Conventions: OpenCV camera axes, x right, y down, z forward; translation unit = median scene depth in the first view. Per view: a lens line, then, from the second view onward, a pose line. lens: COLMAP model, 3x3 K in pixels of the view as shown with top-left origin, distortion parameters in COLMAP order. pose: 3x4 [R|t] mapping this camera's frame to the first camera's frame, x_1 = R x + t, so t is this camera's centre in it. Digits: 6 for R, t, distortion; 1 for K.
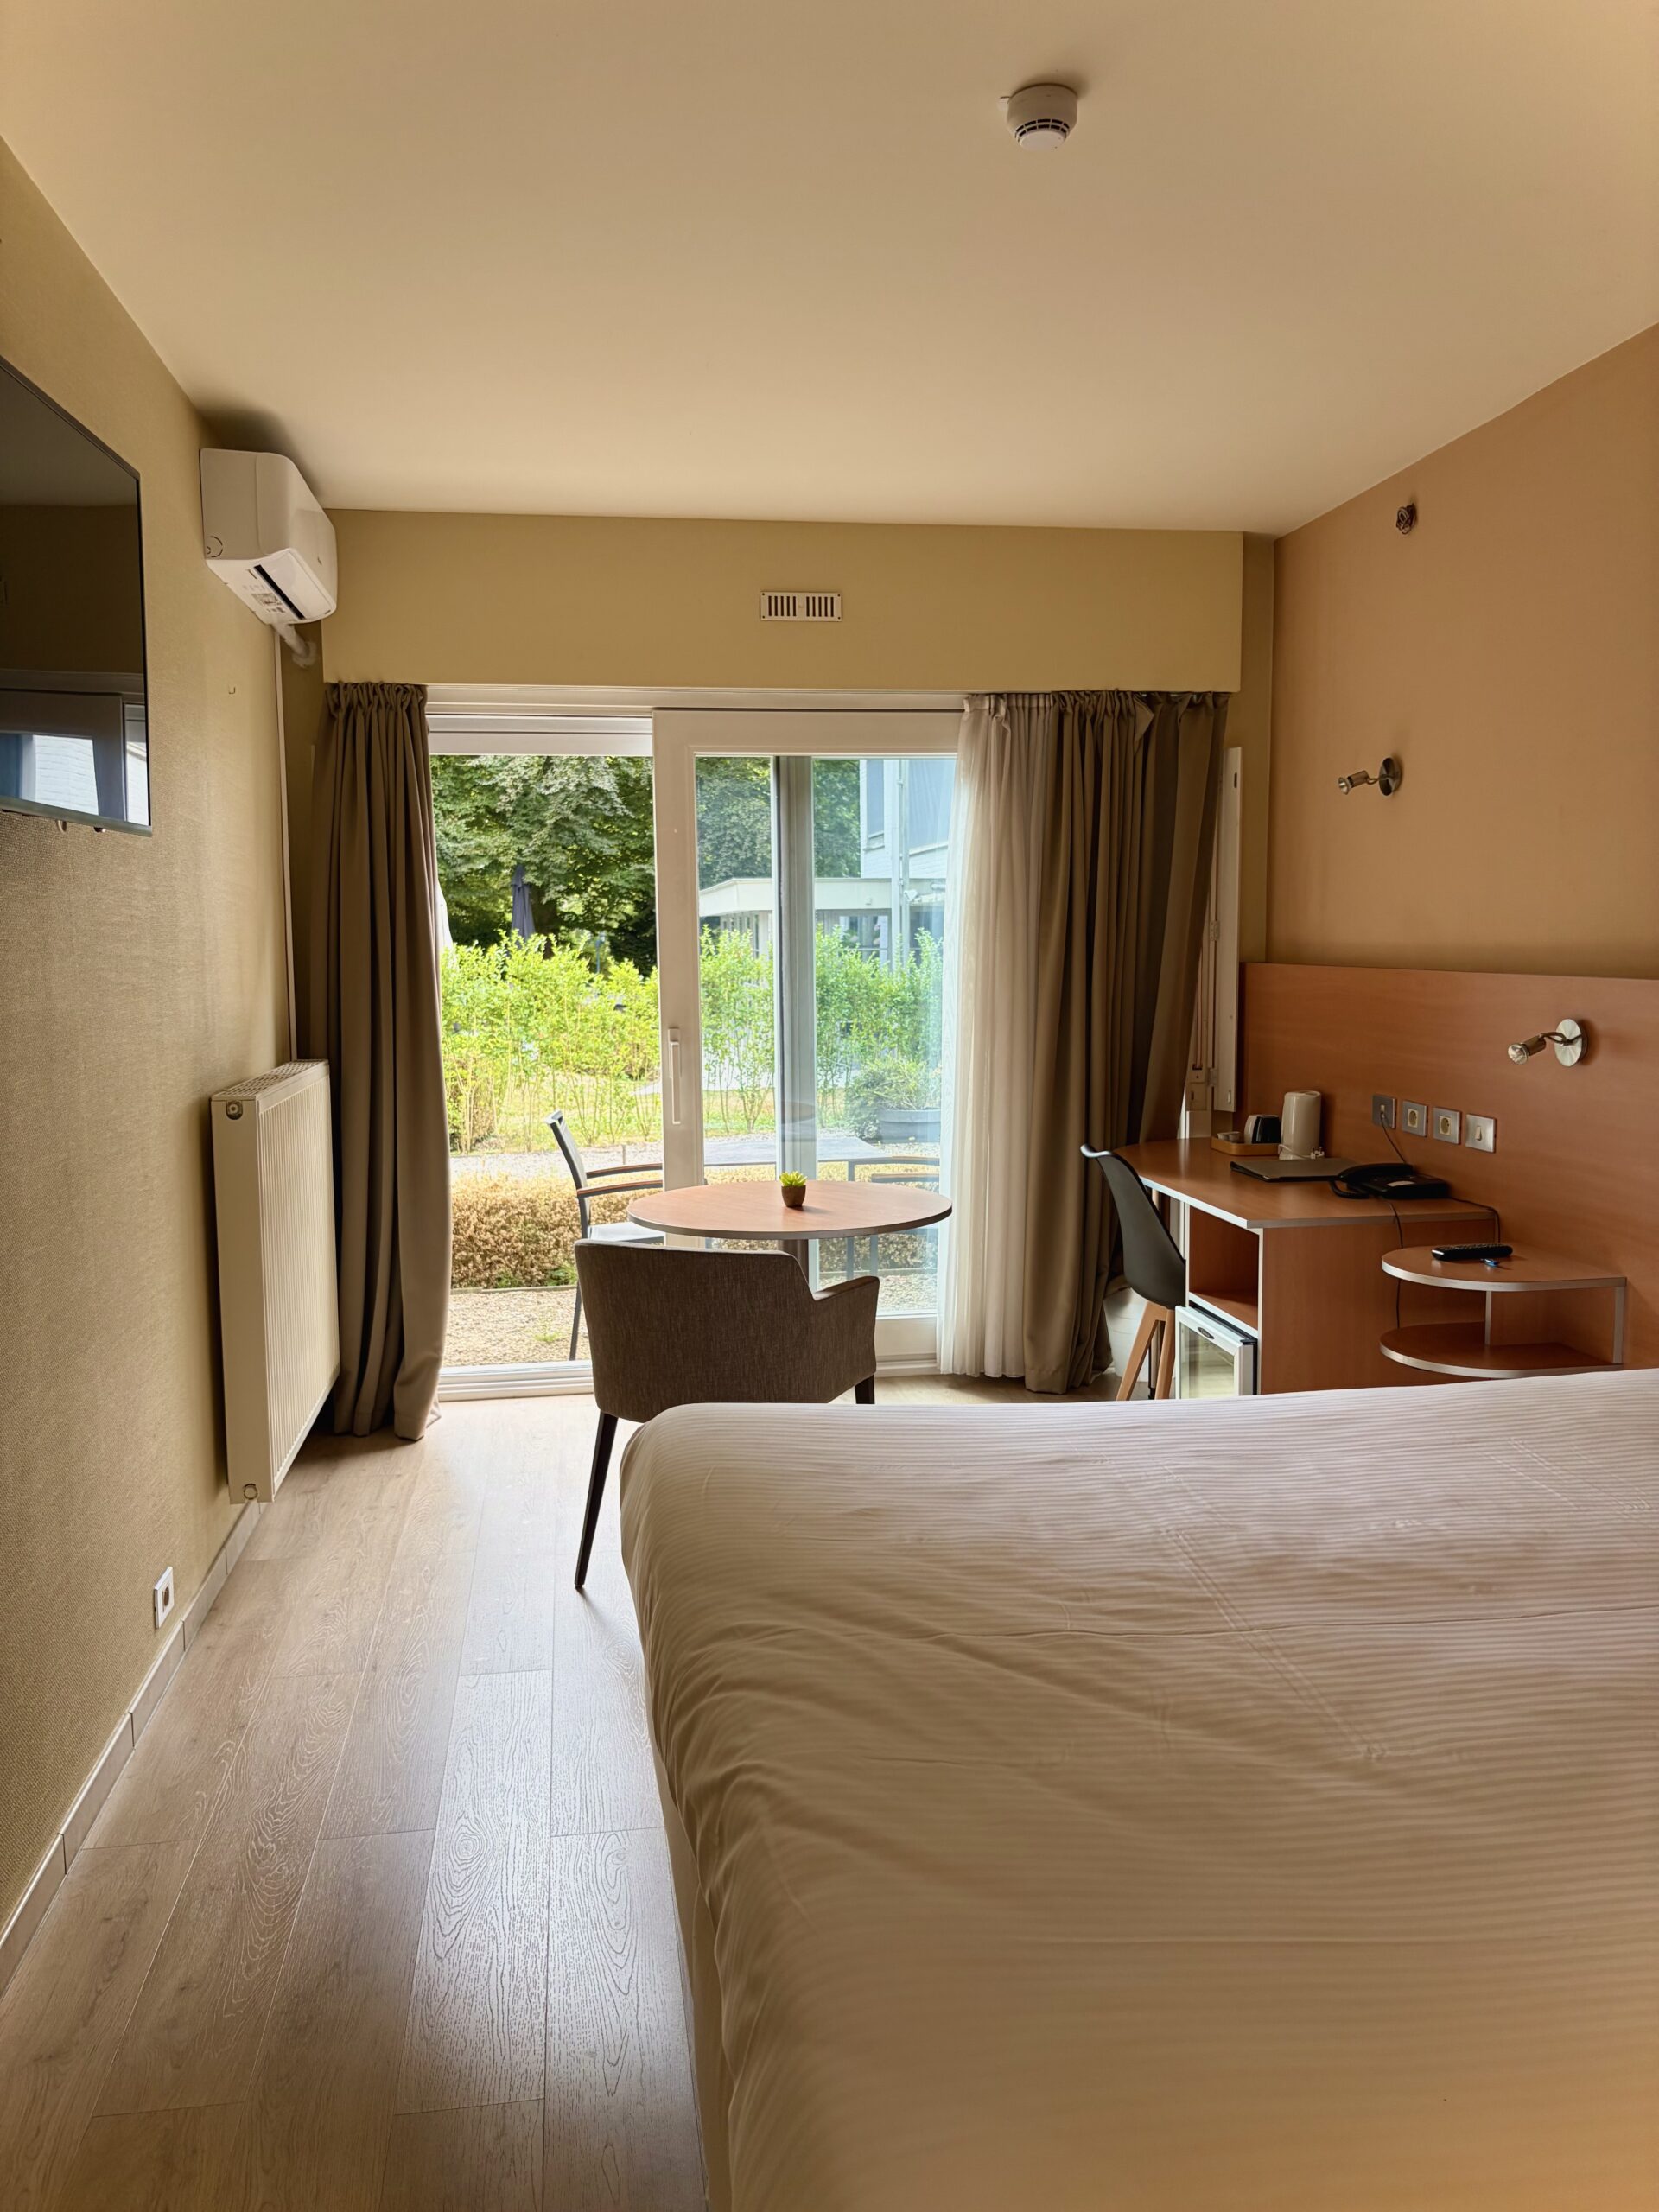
lens RADIAL K [[1668.8, 0, 813.5], [0, 1668.8, 1102.1], [0, 0, 1]] dist [-0.057415, 0.088110]
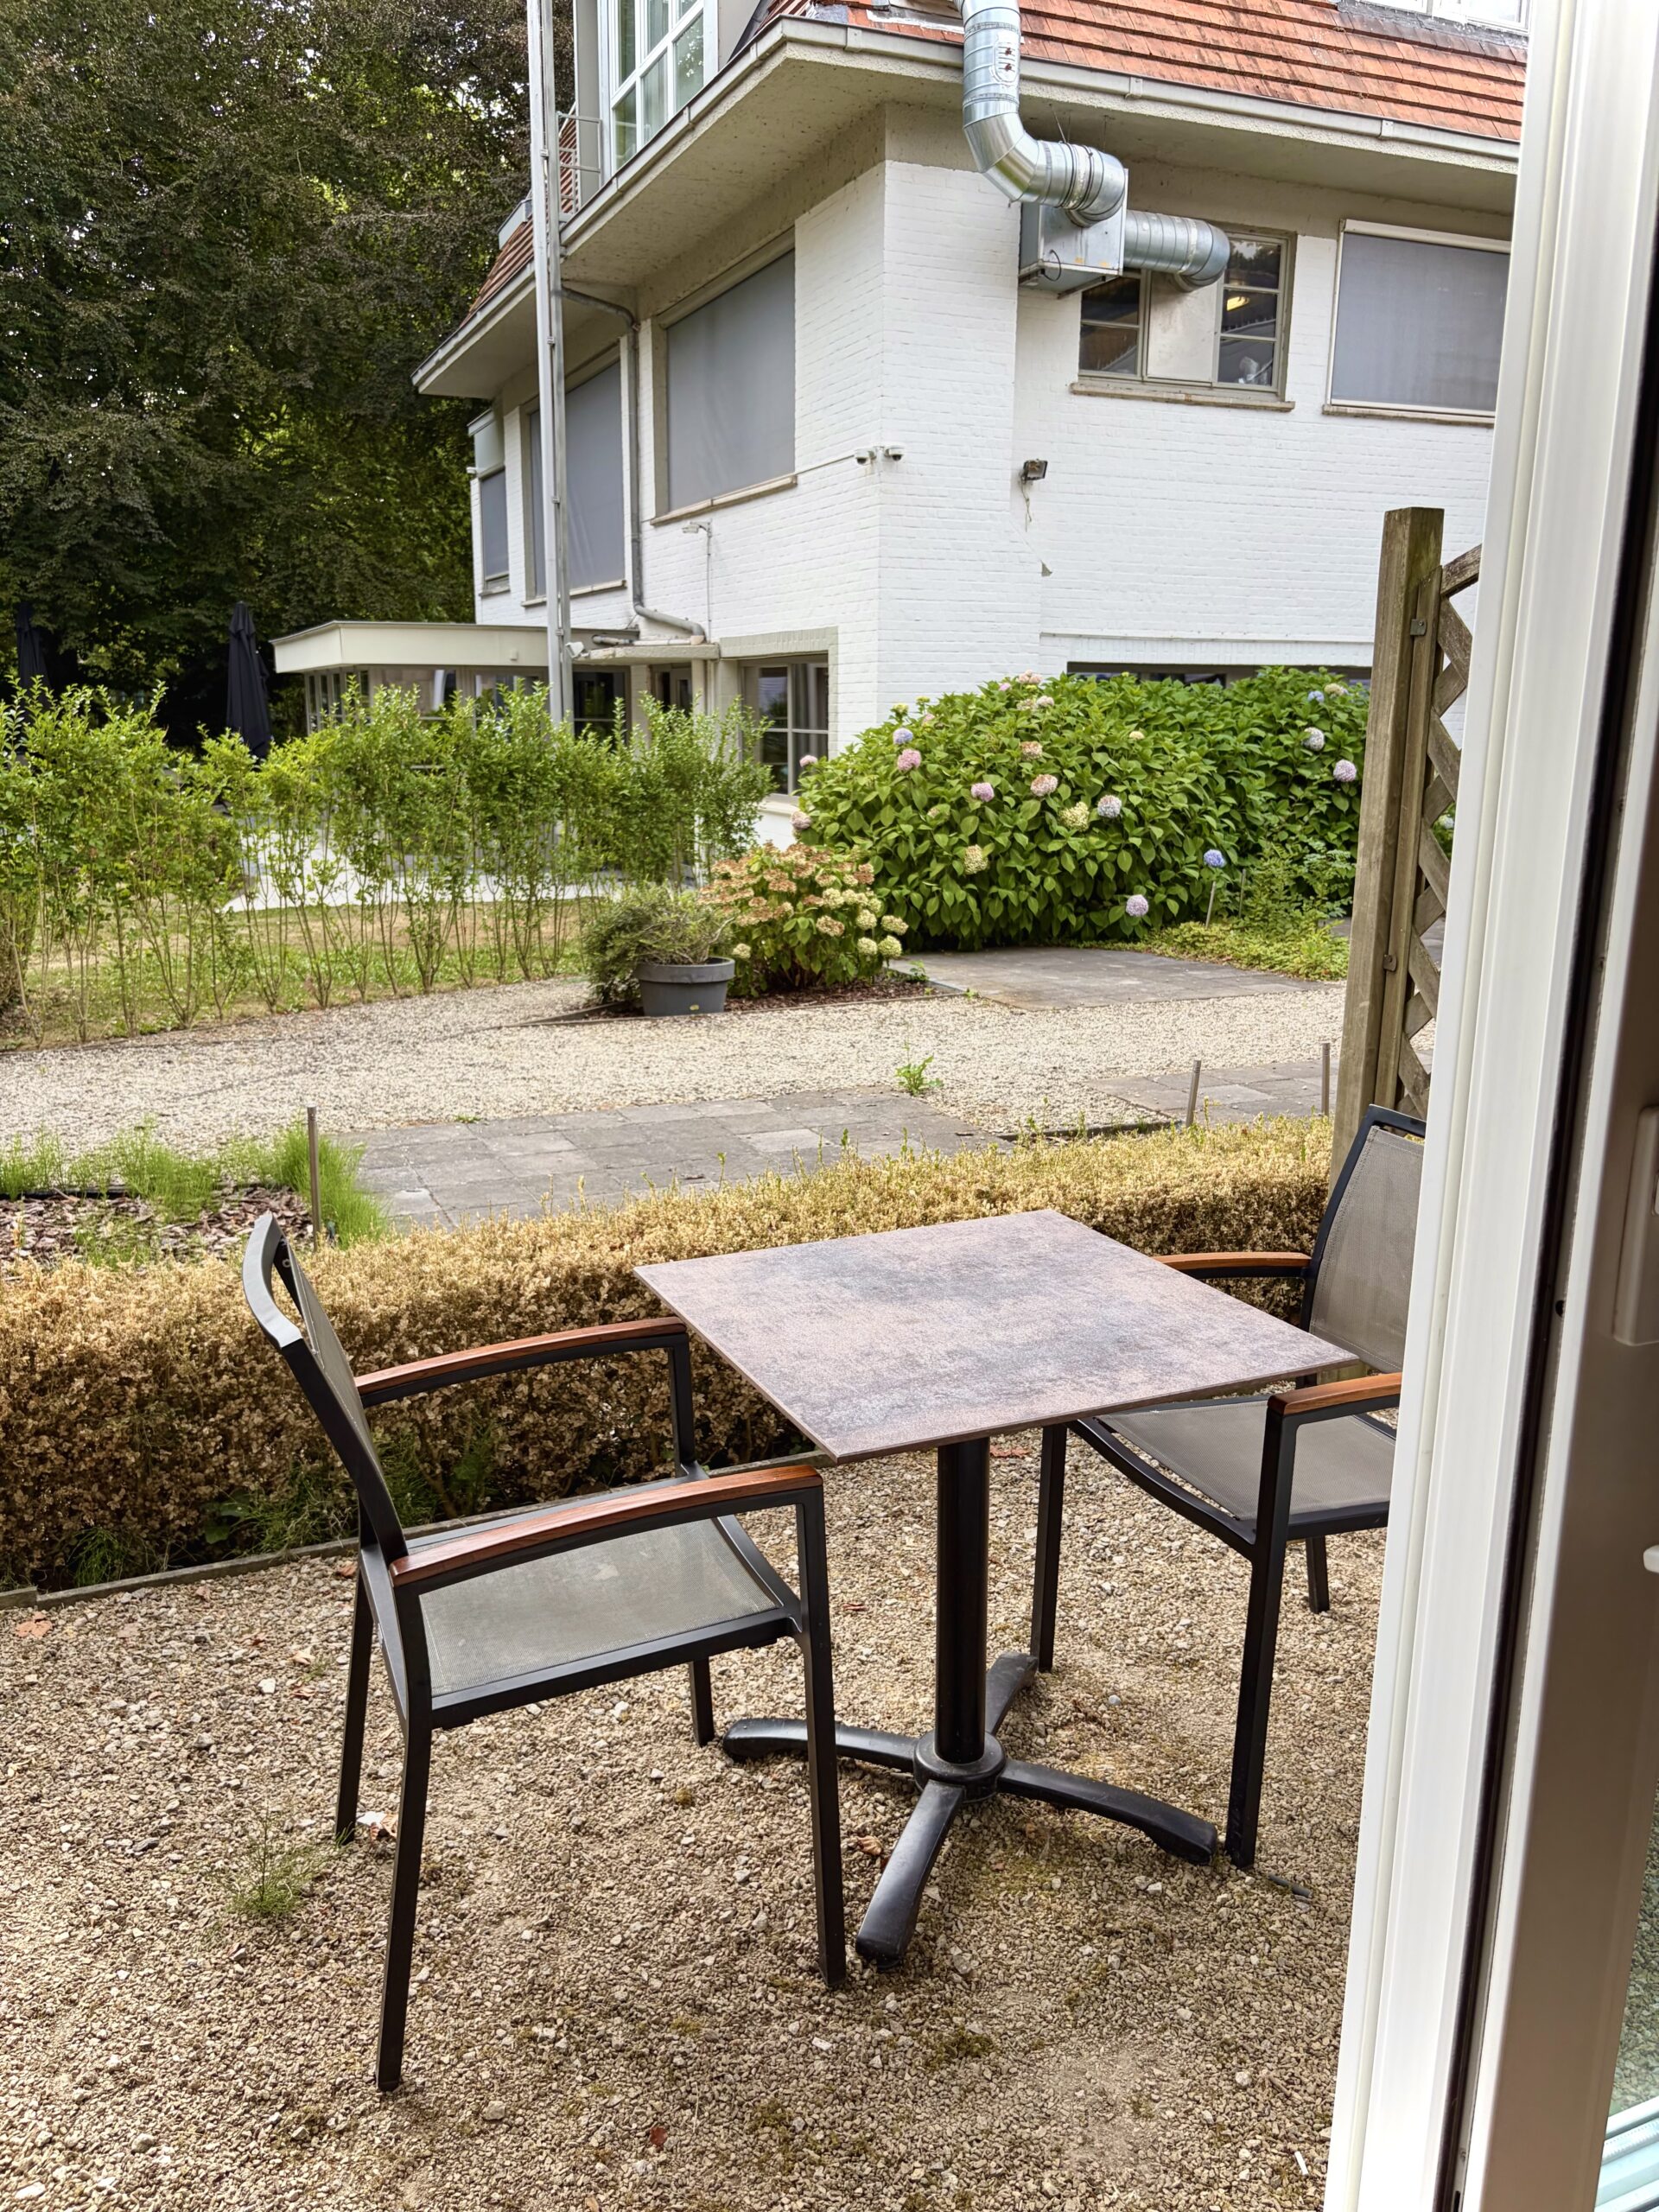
lens RADIAL K [[1668.8, 0, 813.5], [0, 1668.8, 1102.1], [0, 0, 1]] dist [-0.057415, 0.088110]
pose [[0.966245, -0.038291, 0.254765, -0.063525], [0.003968, 0.990987, 0.133896, -0.028746], [-0.257596, -0.128365, 0.957688, 0.322174]]
